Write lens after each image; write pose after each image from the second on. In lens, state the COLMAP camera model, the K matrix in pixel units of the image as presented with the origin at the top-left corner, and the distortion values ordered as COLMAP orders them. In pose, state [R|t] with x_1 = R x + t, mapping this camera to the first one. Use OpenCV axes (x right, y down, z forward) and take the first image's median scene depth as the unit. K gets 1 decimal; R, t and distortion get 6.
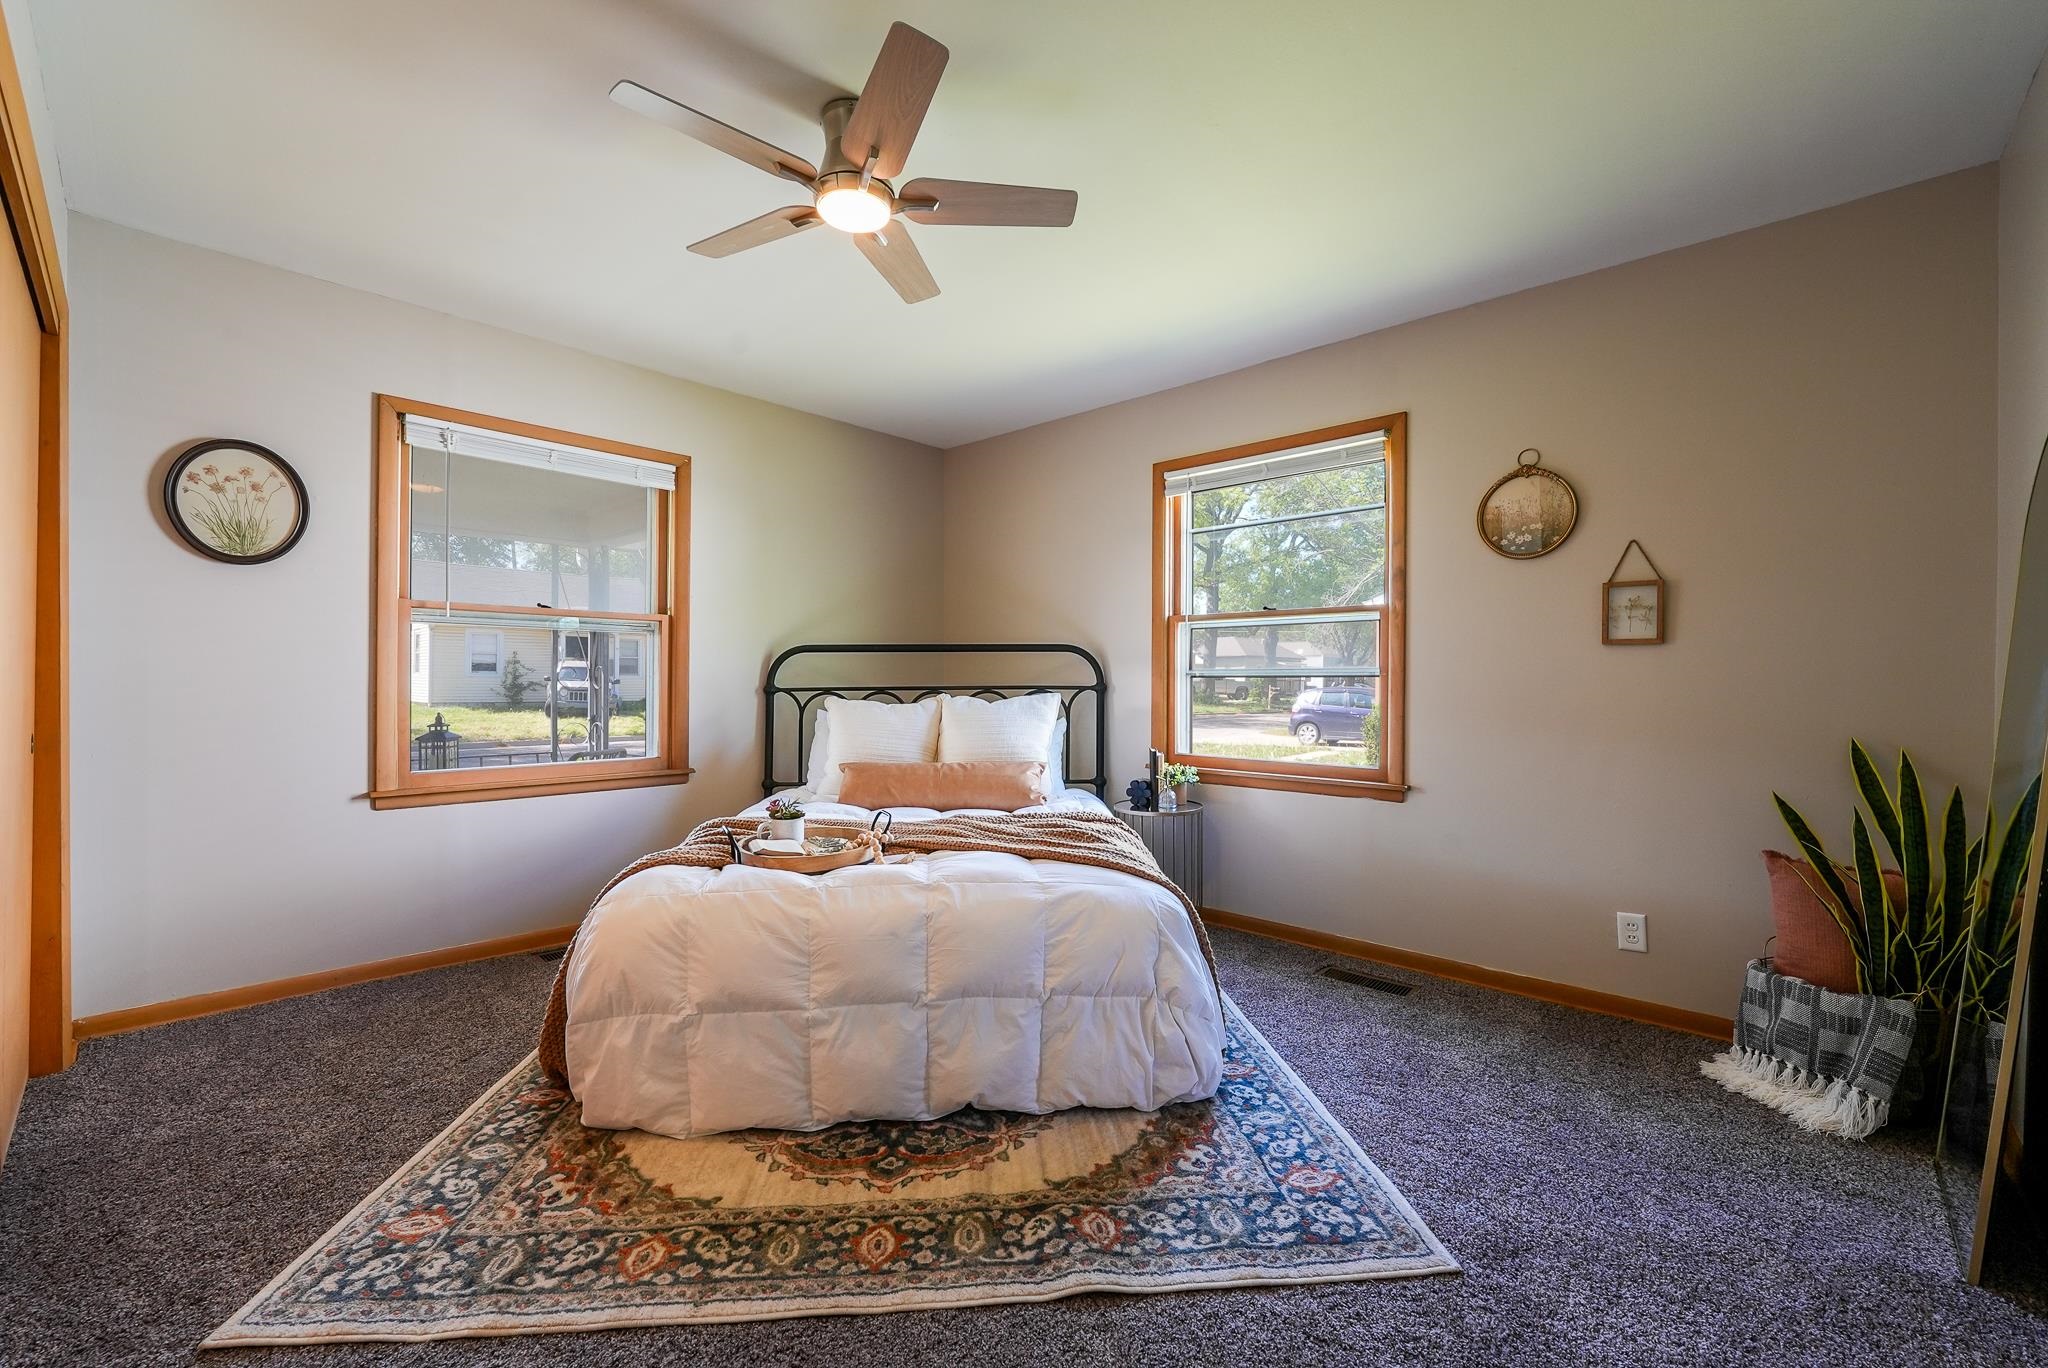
lens RADIAL K [[834.5, 0, 1014.4], [0, 834.5, 679.1], [0, 0, 1]] dist [-0.007094, -0.002173]
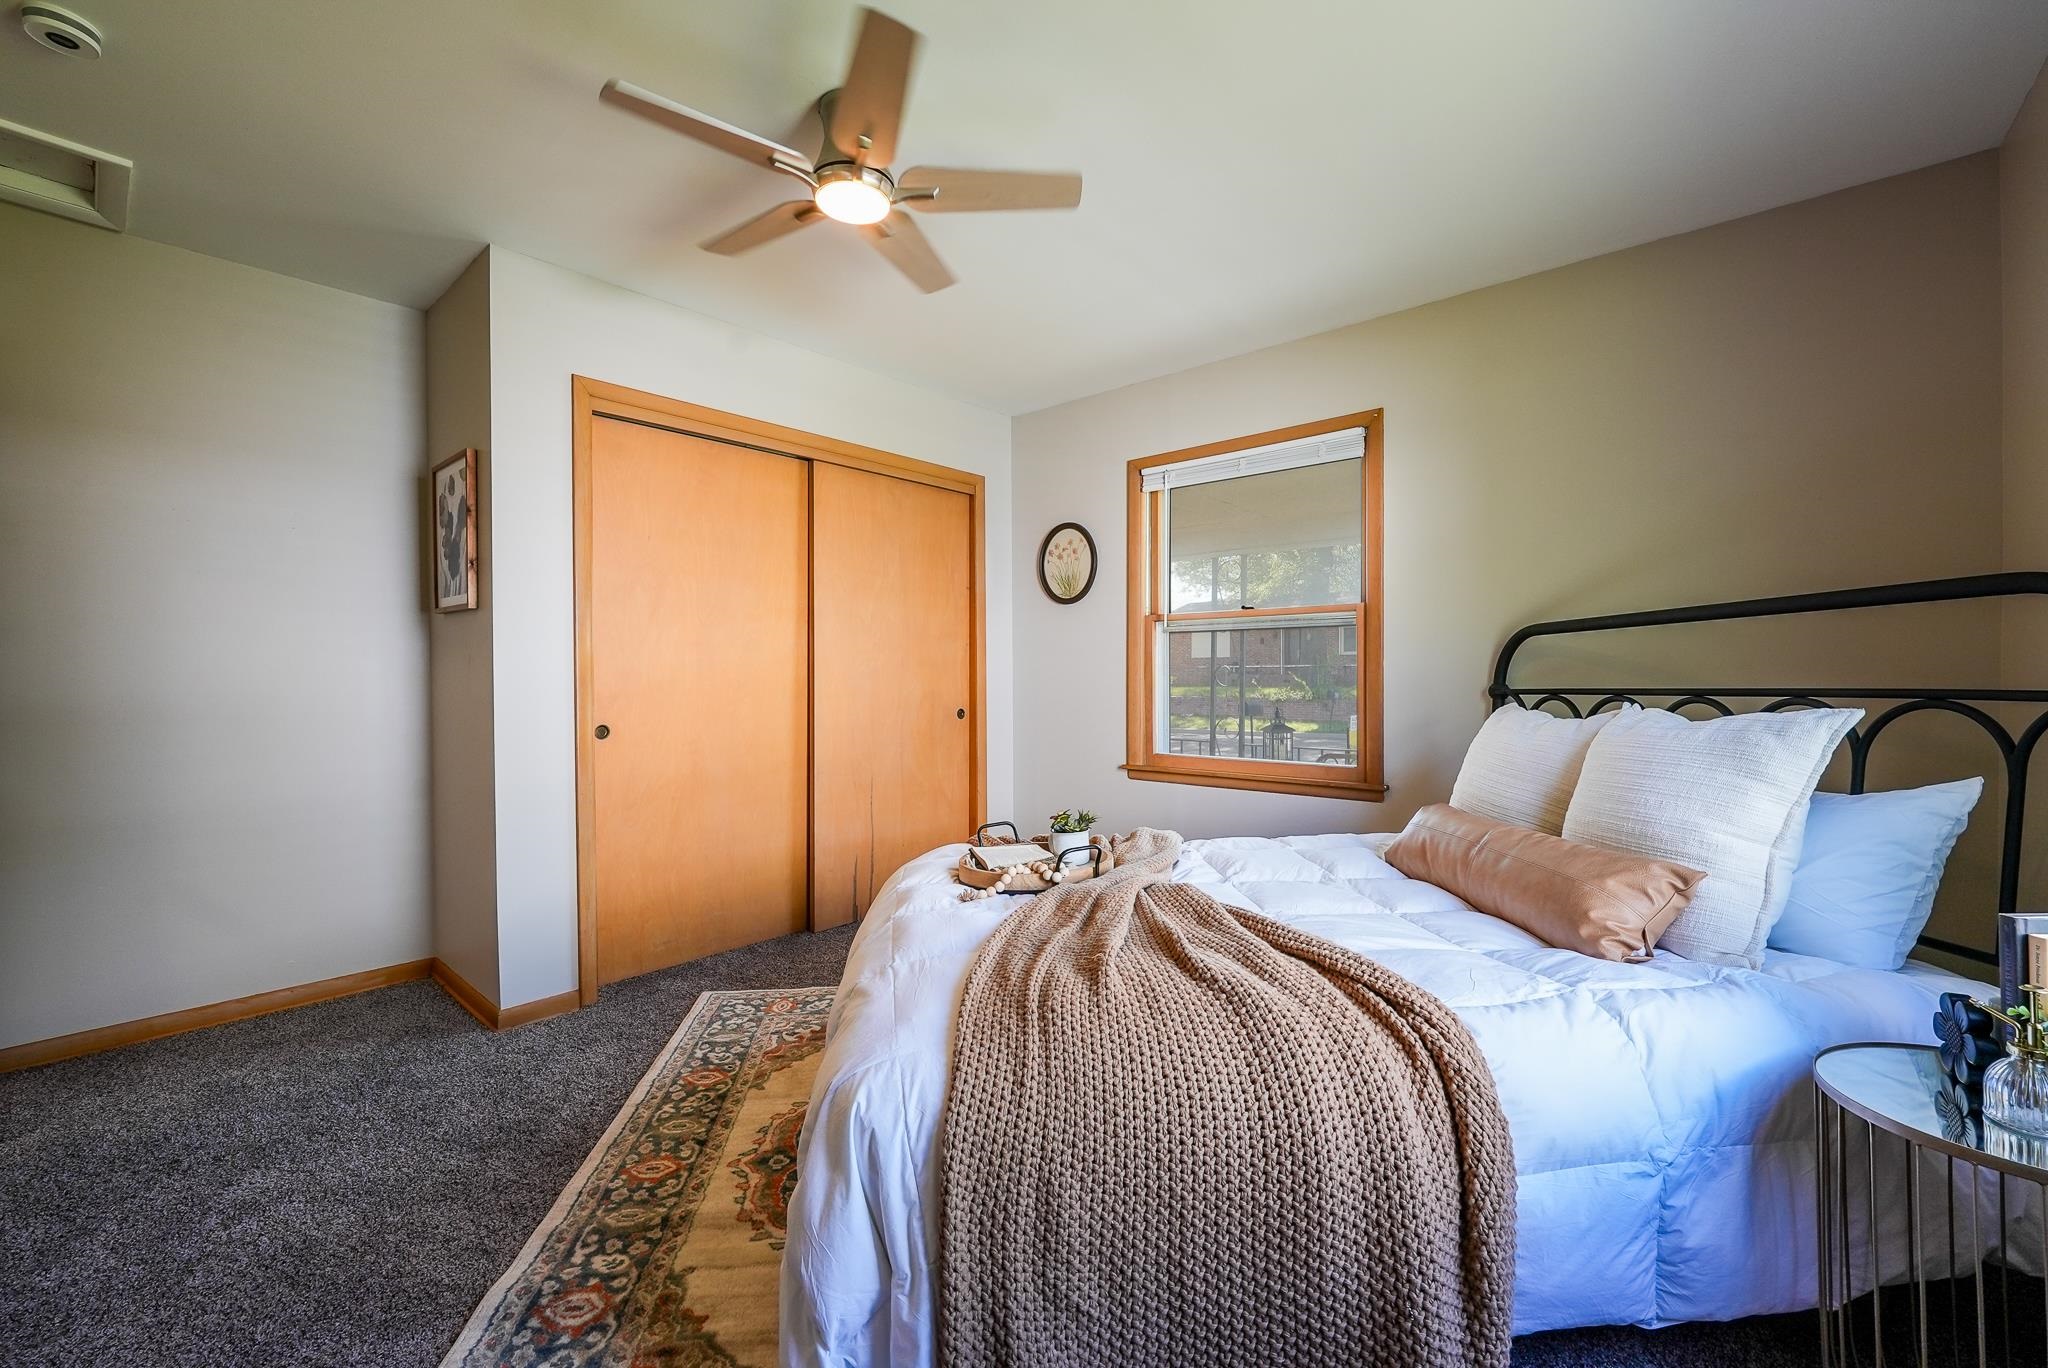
lens RADIAL K [[834.5, 0, 1031.0], [0, 834.5, 681.0], [0, 0, 1]] dist [-0.007094, -0.002173]
pose [[0.036260, 0.001056, -0.999342, 0.907854], [0.009438, 0.999954, 0.001400, 0.000143], [0.999298, -0.009482, 0.036249, 1.330575]]
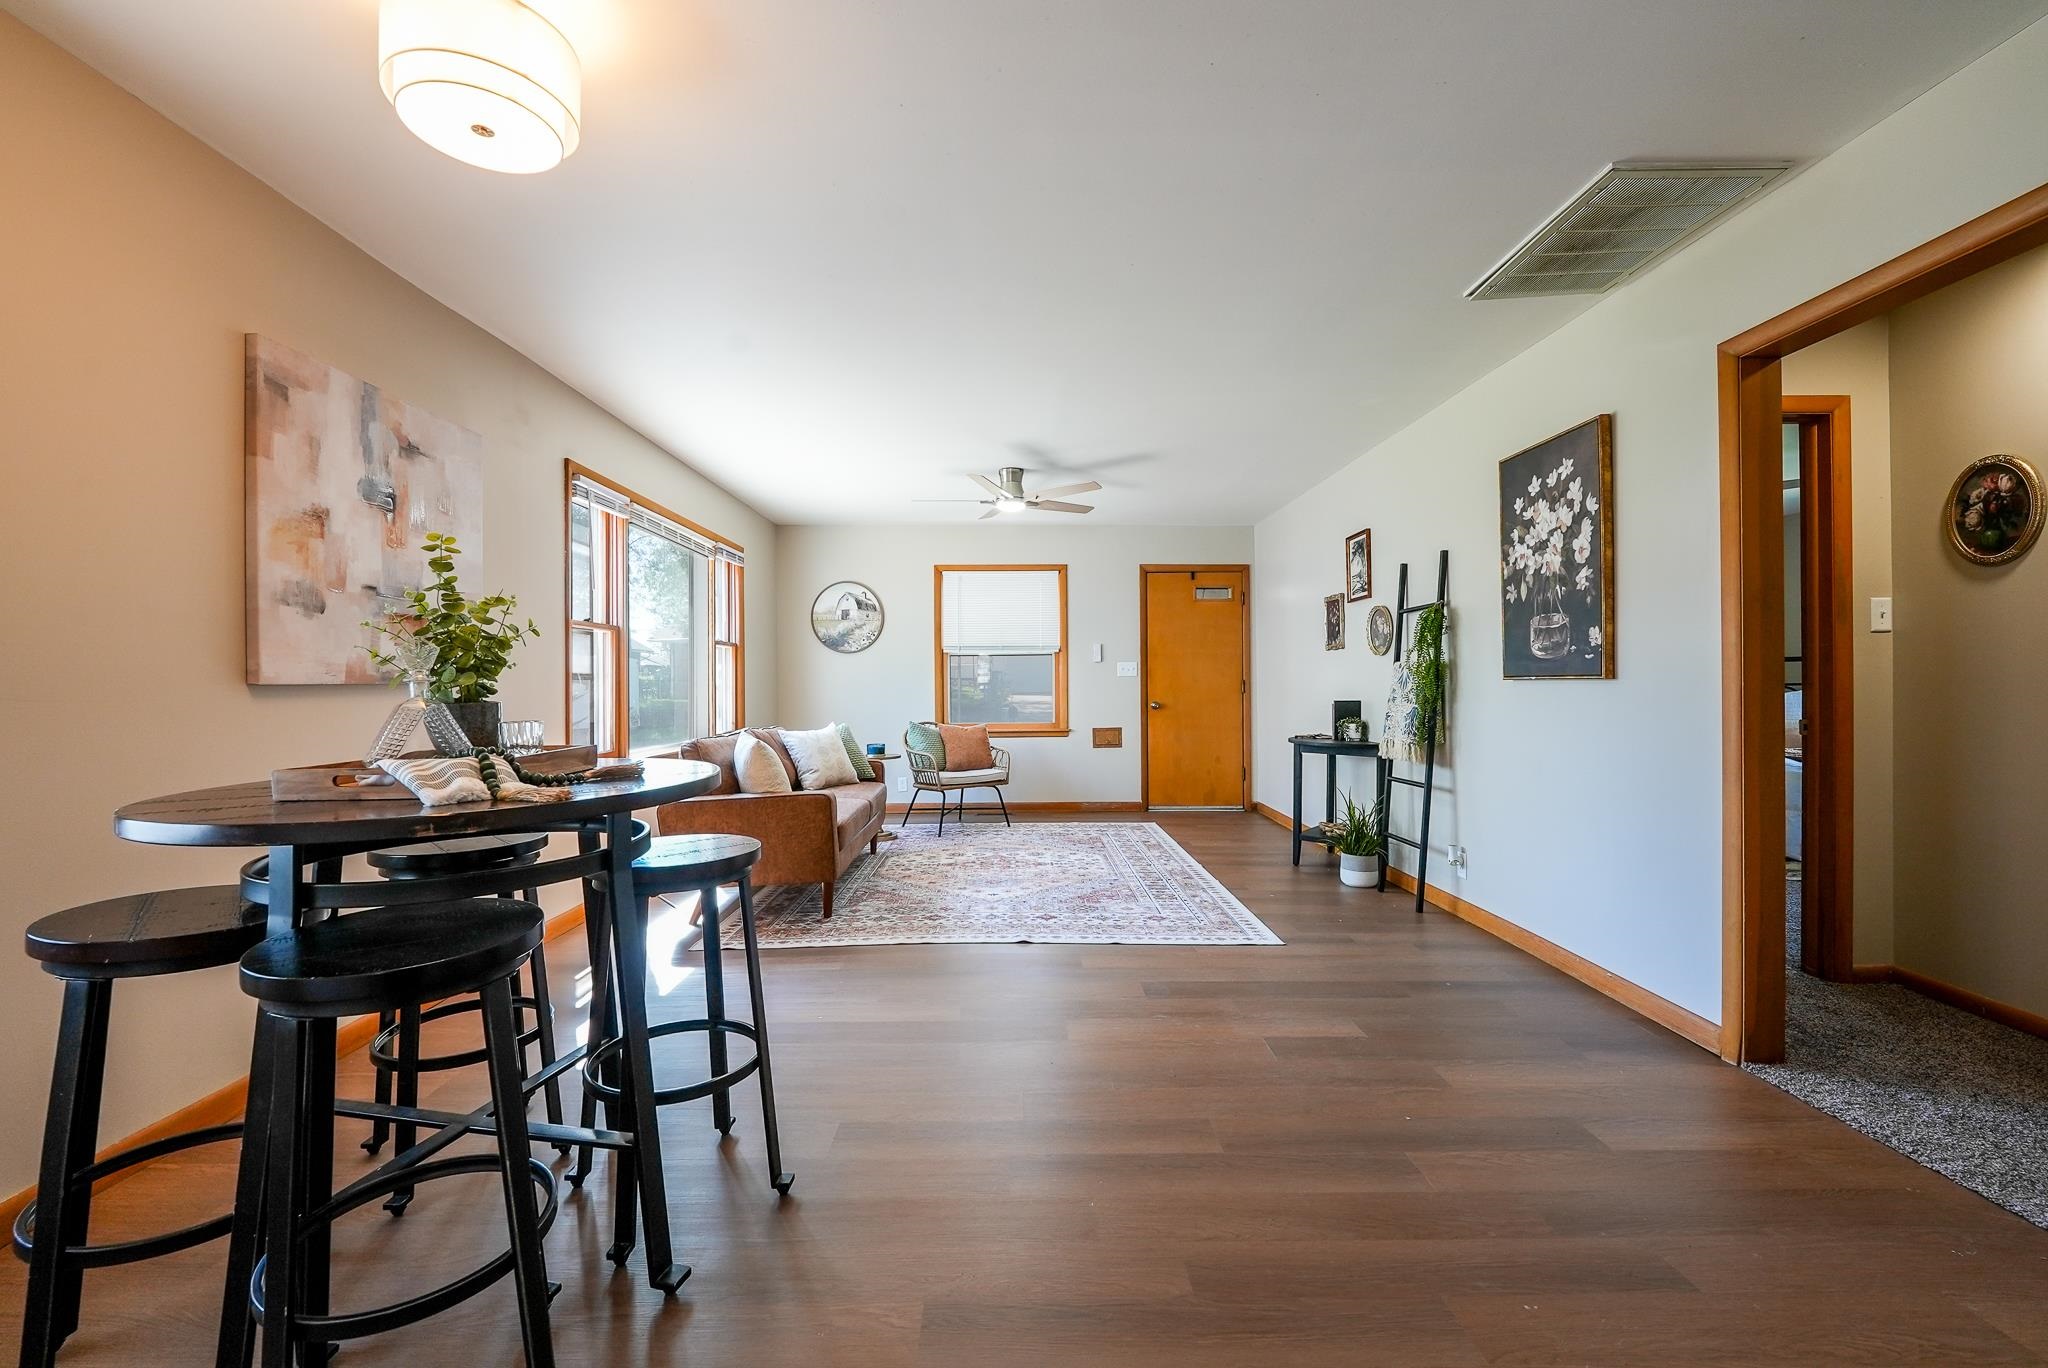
lens RADIAL K [[834.5, 0, 1026.2], [0, 834.5, 686.8], [0, 0, 1]] dist [-0.007094, -0.002173]
pose [[0.714803, -0.001489, 0.699324, -2.142354], [-0.000185, 0.999997, 0.002318, 0.011061], [-0.699326, -0.001786, 0.714801, -0.981237]]
